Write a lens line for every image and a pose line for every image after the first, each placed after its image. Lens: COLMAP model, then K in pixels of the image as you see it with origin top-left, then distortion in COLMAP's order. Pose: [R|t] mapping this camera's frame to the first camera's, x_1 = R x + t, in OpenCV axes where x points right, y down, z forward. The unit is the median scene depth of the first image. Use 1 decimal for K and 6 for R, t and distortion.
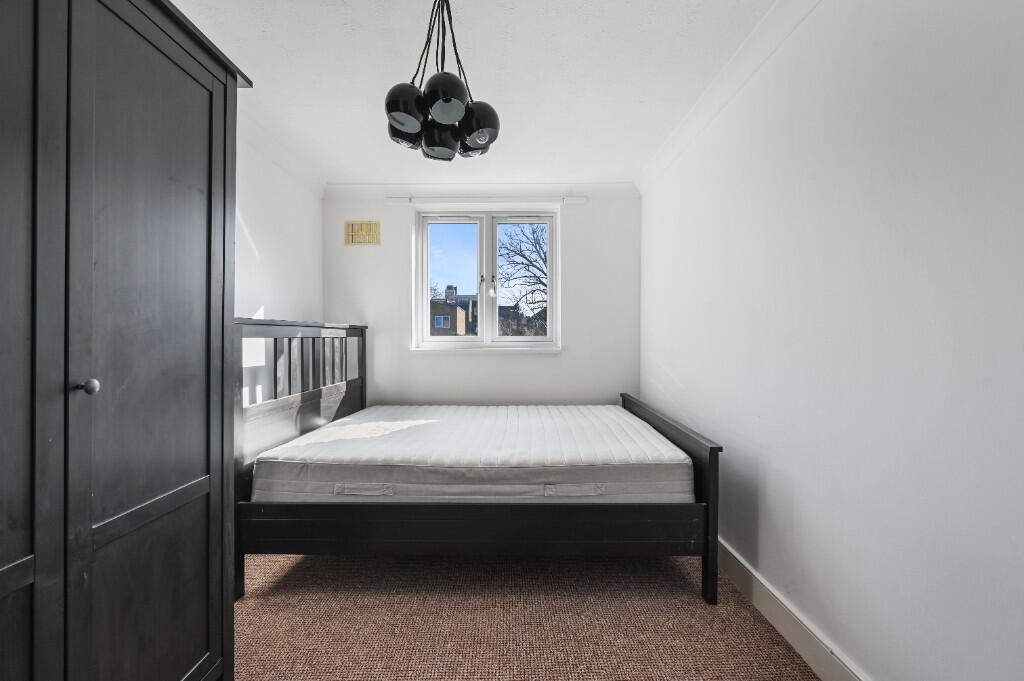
lens RADIAL K [[411.0, 0, 512.2], [0, 411.0, 338.8], [0, 0, 1]] dist [0.000009, -0.000106]
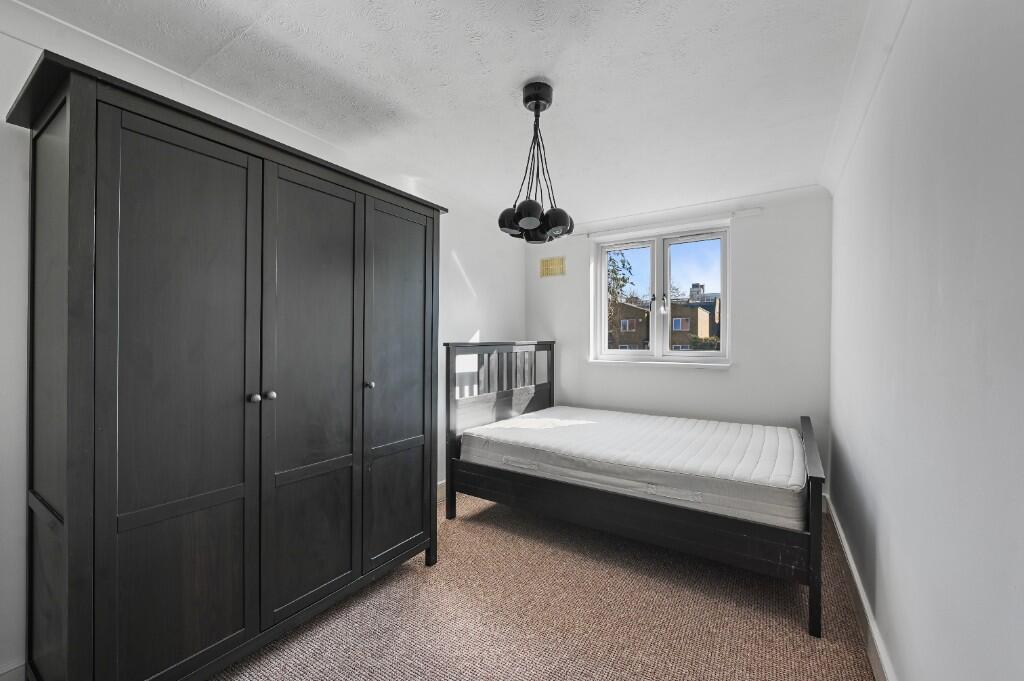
lens RADIAL K [[411.0, 0, 511.9], [0, 411.0, 341.2], [0, 0, 1]] dist [0.000009, -0.000106]
pose [[0.840720, 0.003501, -0.541459, 0.382219], [-0.003157, 0.999994, 0.001565, -0.059374], [0.541461, 0.000394, 0.840726, -0.215473]]
